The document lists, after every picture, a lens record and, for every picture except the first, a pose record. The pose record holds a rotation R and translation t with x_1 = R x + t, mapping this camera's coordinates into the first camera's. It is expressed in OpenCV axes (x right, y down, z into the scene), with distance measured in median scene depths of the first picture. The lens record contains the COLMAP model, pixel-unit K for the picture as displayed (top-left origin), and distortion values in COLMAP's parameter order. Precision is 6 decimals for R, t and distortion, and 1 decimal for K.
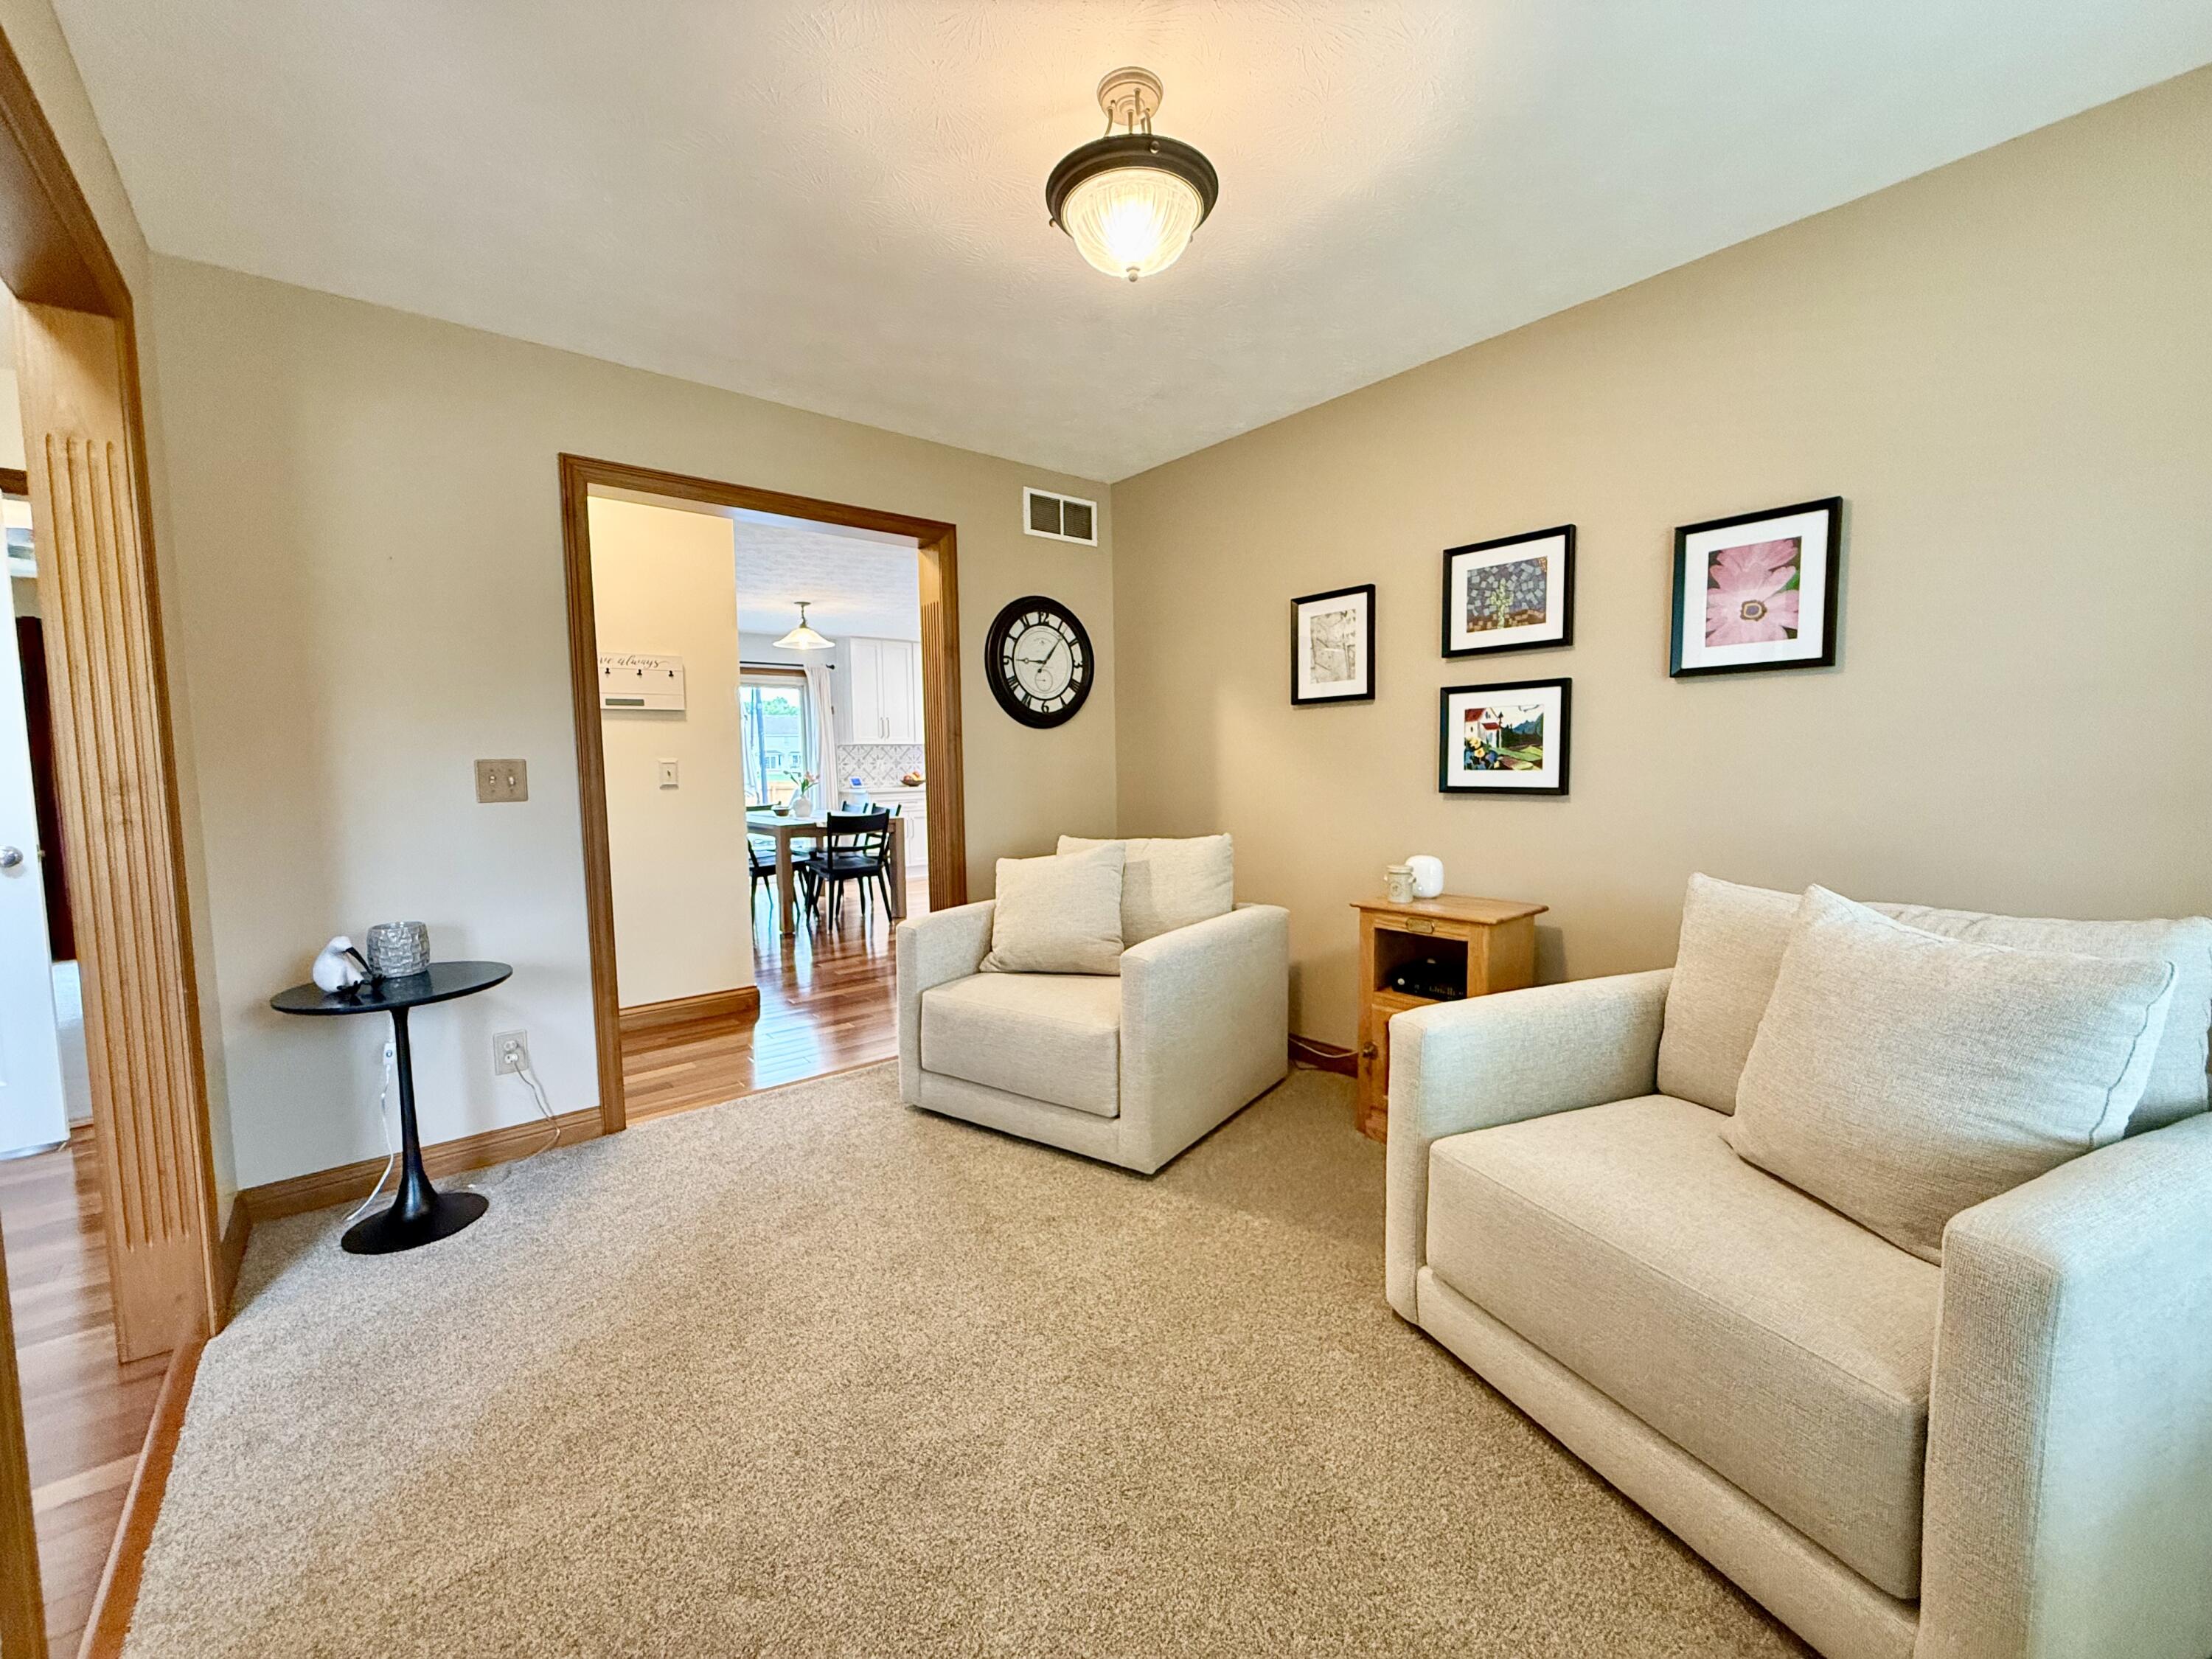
lens RADIAL K [[876.4, 0, 1085.0], [0, 876.4, 815.4], [0, 0, 1]] dist [0.000724, -0.003949]
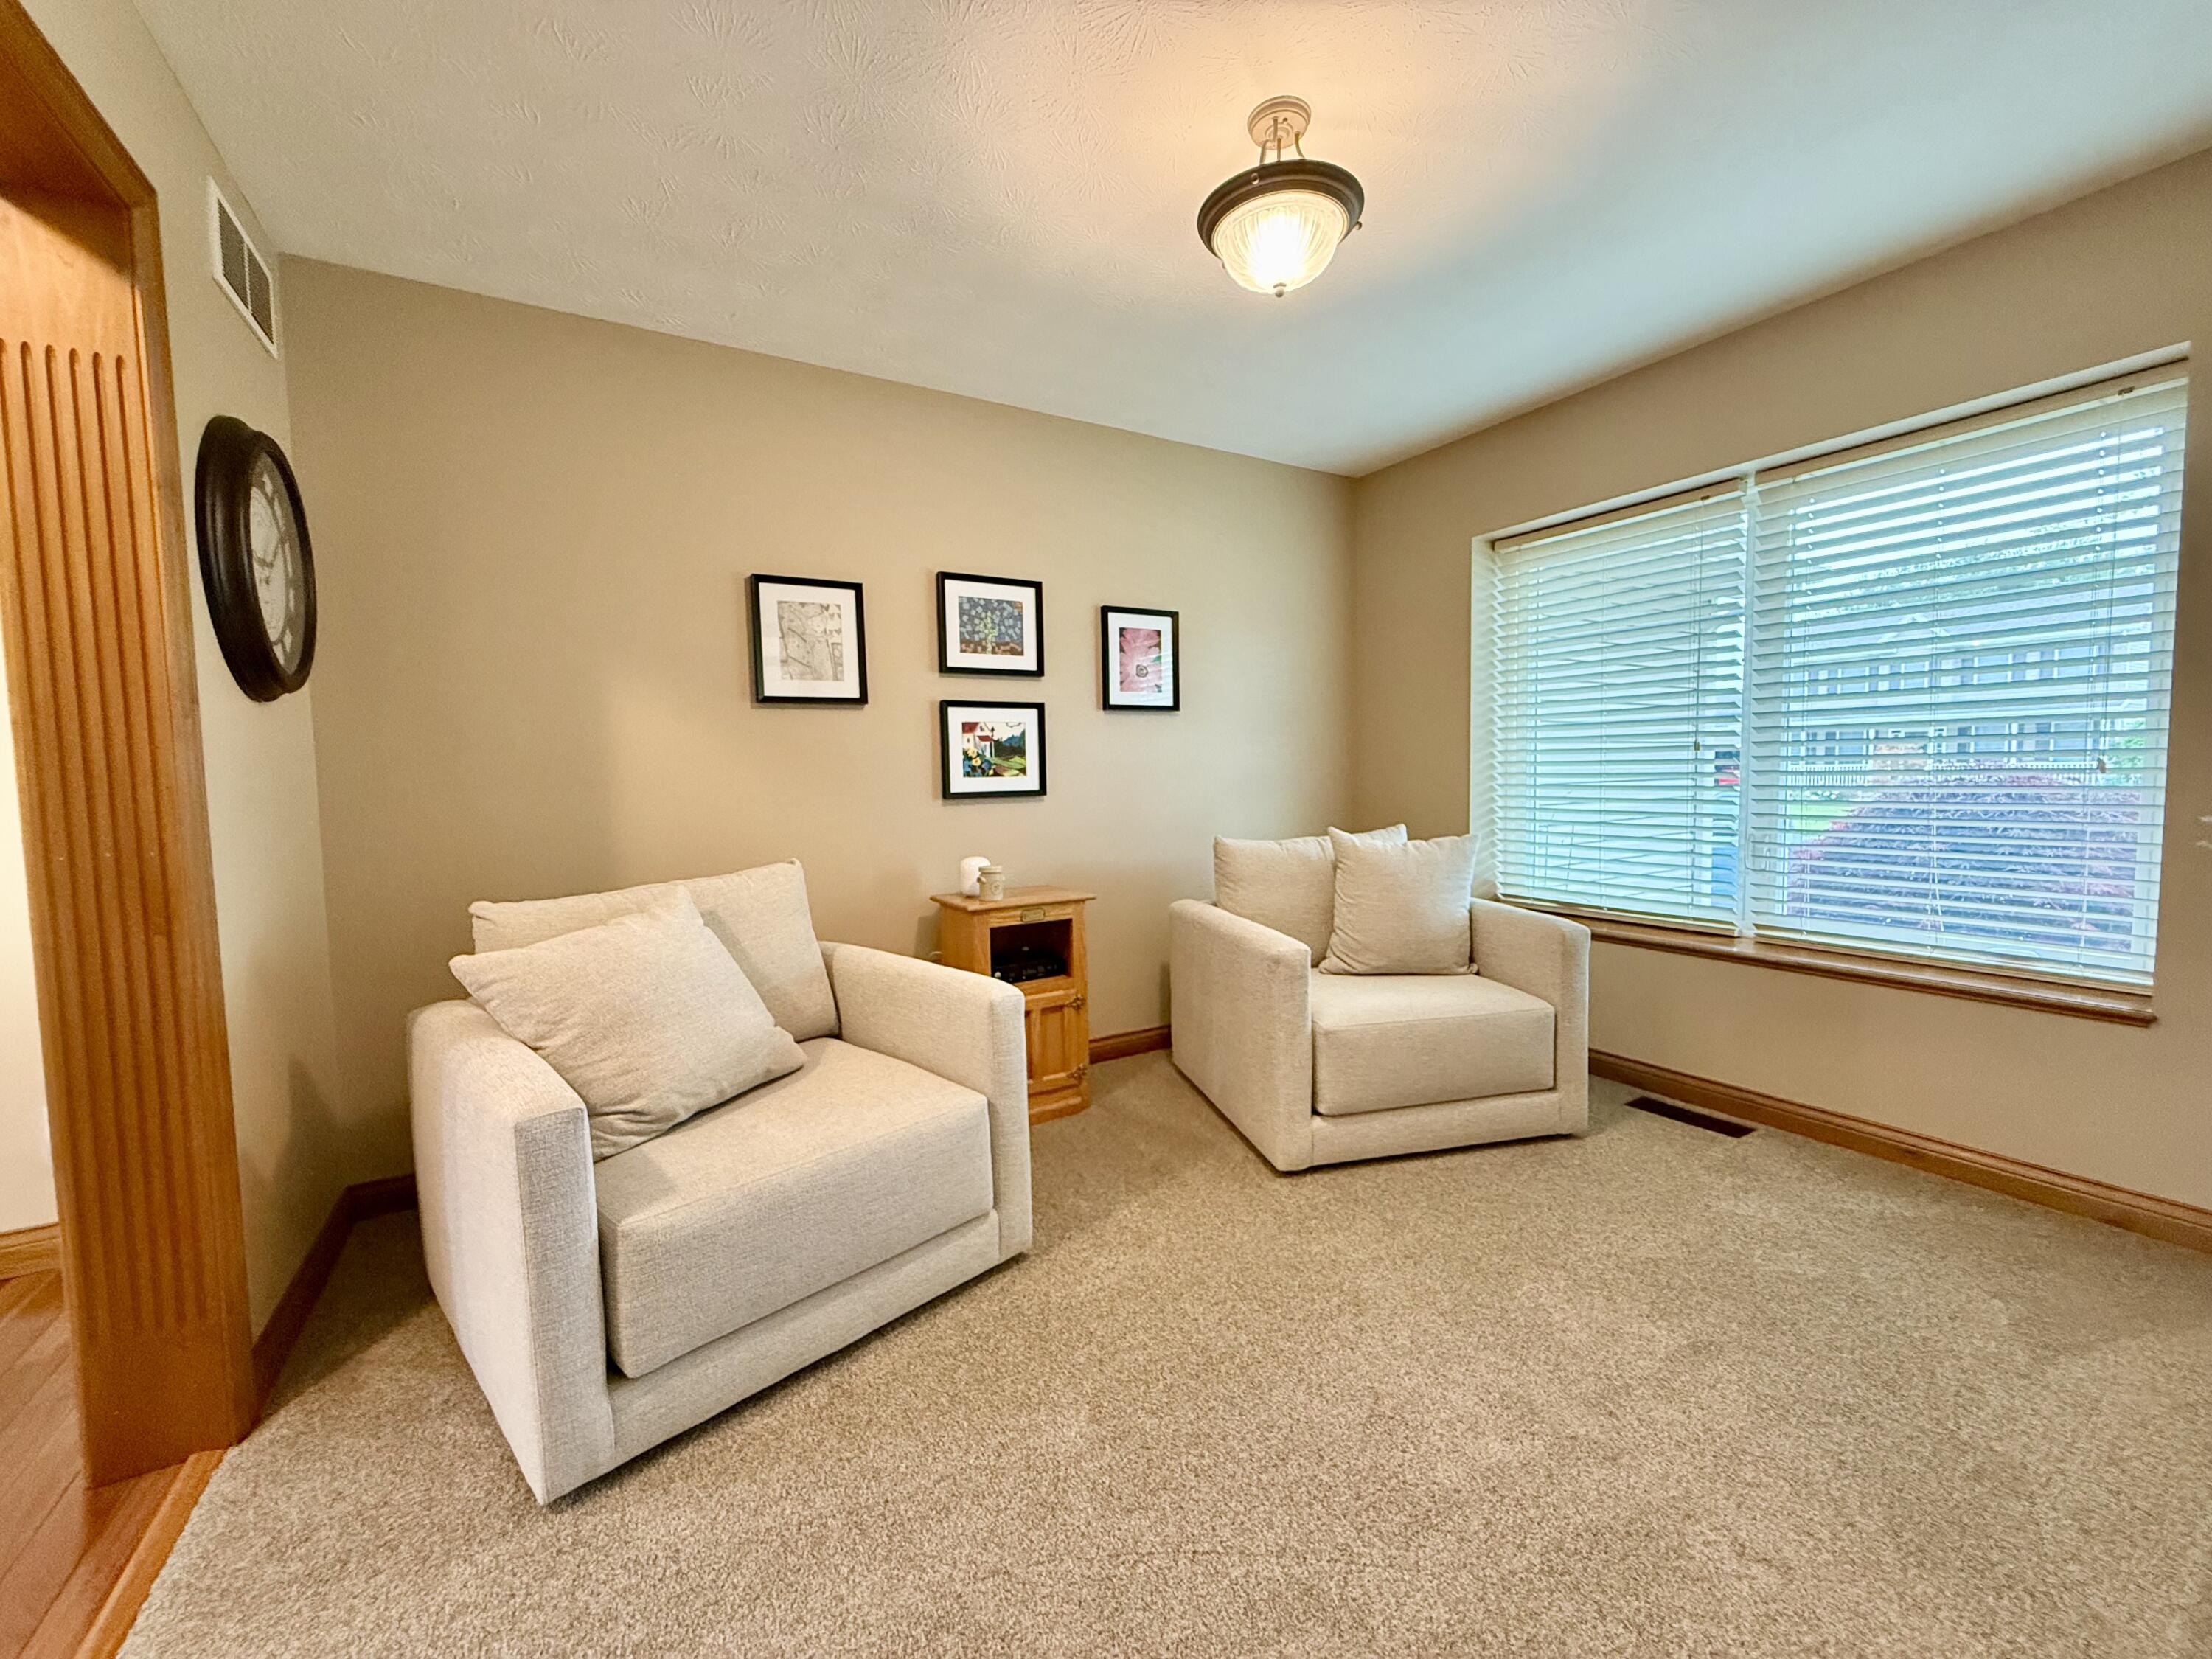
lens RADIAL K [[876.4, 0, 1103.0], [0, 876.4, 823.8], [0, 0, 1]] dist [0.000724, -0.003949]
pose [[0.158458, -0.046936, 0.986249, -0.642223], [0.077103, 0.996408, 0.035032, -0.019241], [-0.984351, 0.070492, 0.161508, 0.670919]]
